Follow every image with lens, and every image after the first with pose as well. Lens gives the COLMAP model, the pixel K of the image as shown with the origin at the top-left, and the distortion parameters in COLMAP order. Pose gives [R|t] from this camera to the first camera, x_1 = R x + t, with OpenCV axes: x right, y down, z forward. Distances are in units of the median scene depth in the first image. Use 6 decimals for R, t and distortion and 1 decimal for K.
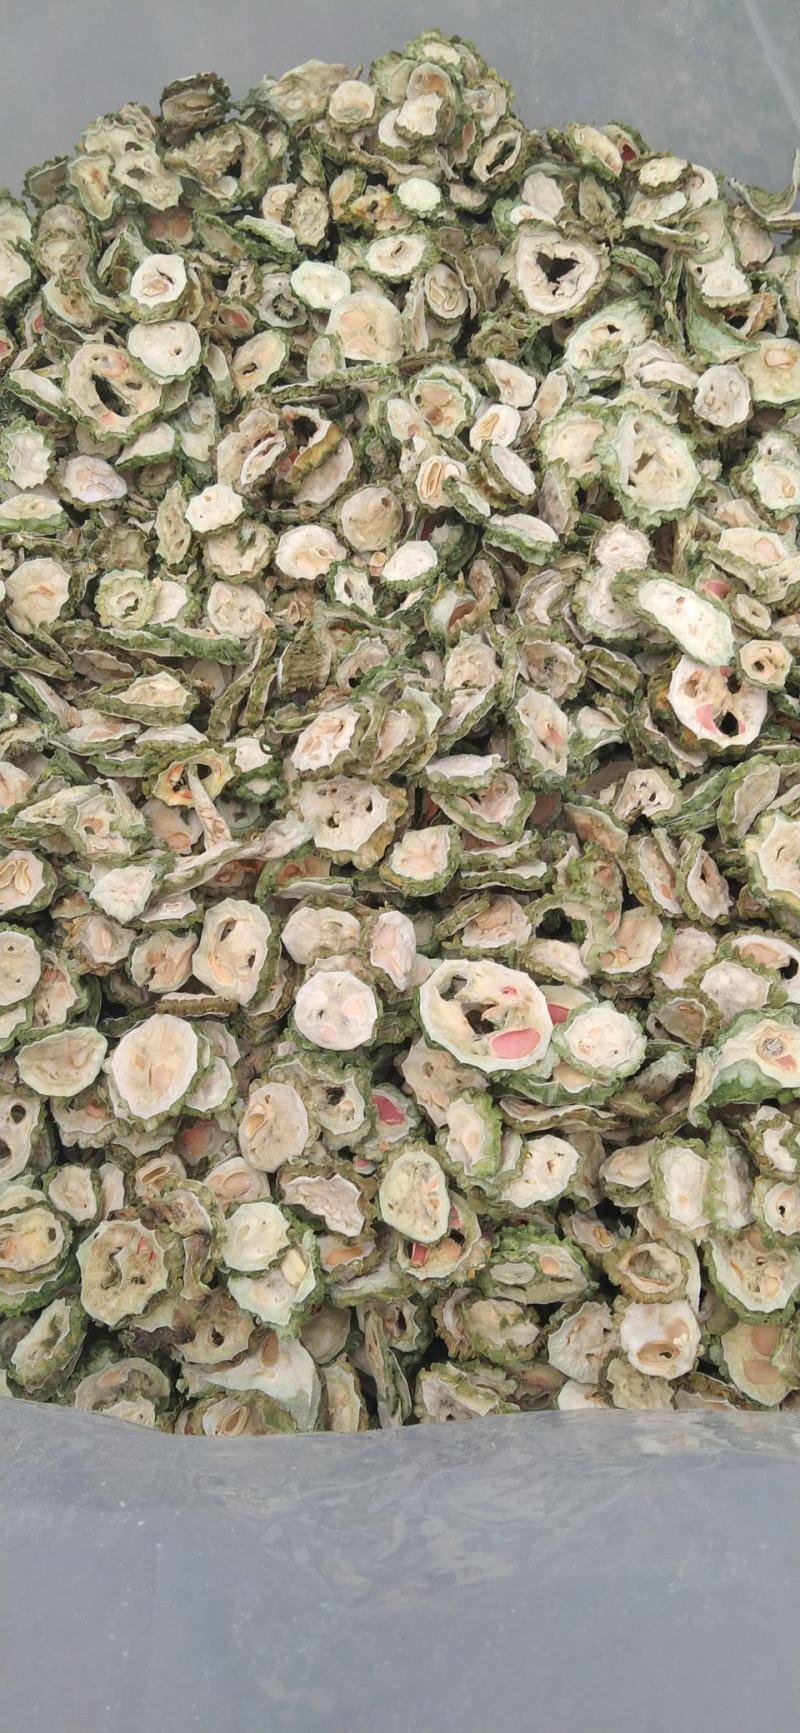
lens RADIAL K [[1551.5, 0, 400.0], [0, 1551.5, 866.5], [0, 0, 1]] dist [-0.091618, -0.000606]
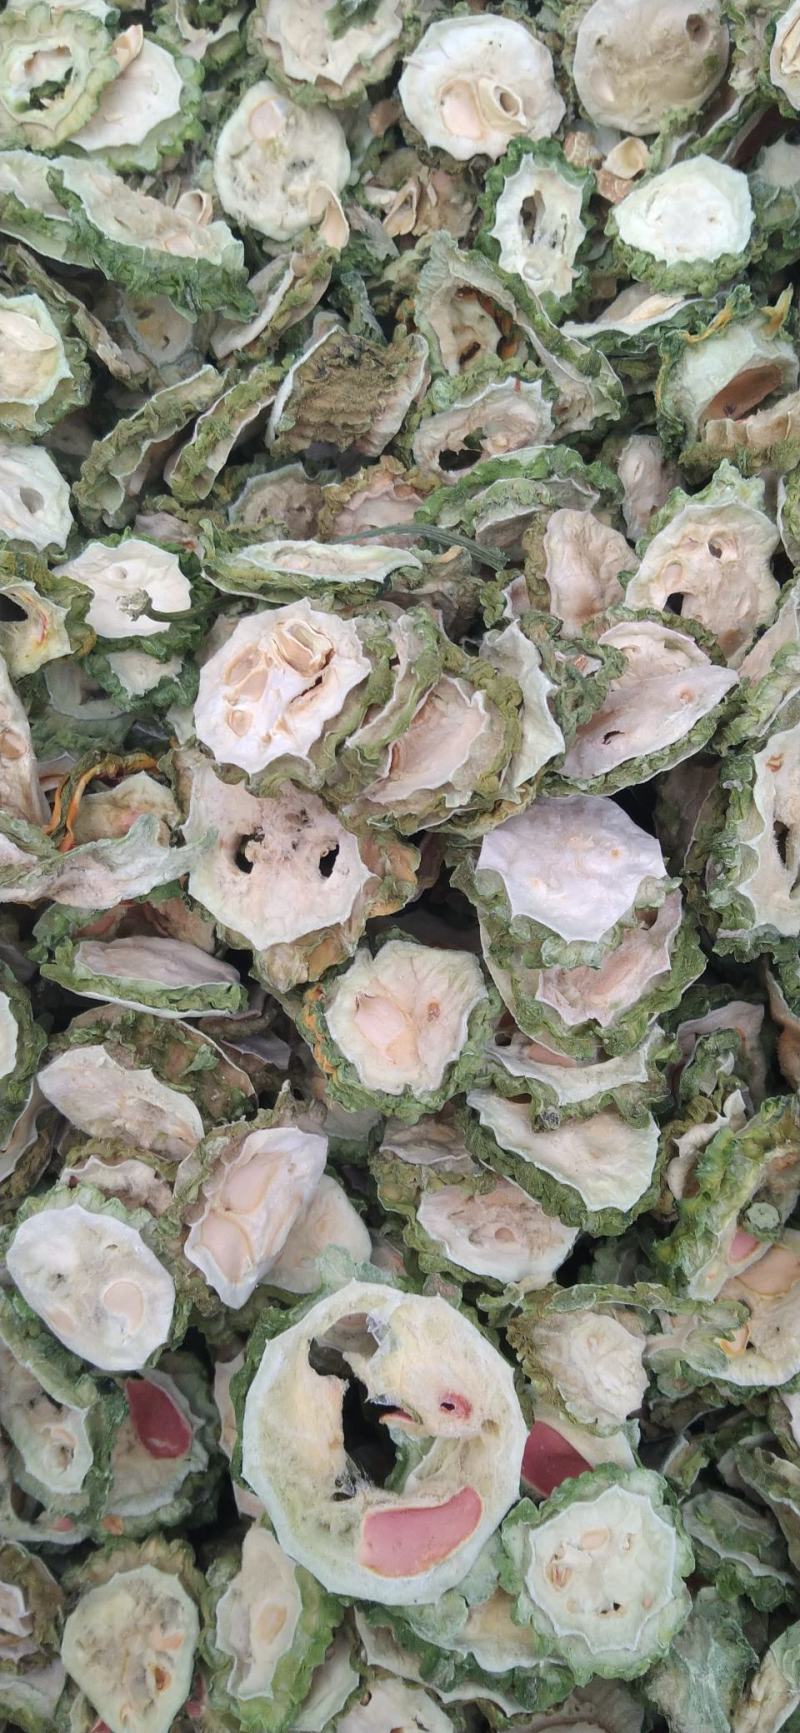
lens RADIAL K [[1551.5, 0, 400.0], [0, 1551.5, 866.5], [0, 0, 1]] dist [-0.091618, -0.000606]
pose [[0.932229, 0.361698, -0.011111, 0.003063], [-0.322636, 0.844671, 0.427126, -0.205079], [0.163876, -0.394595, 0.904124, 0.569354]]
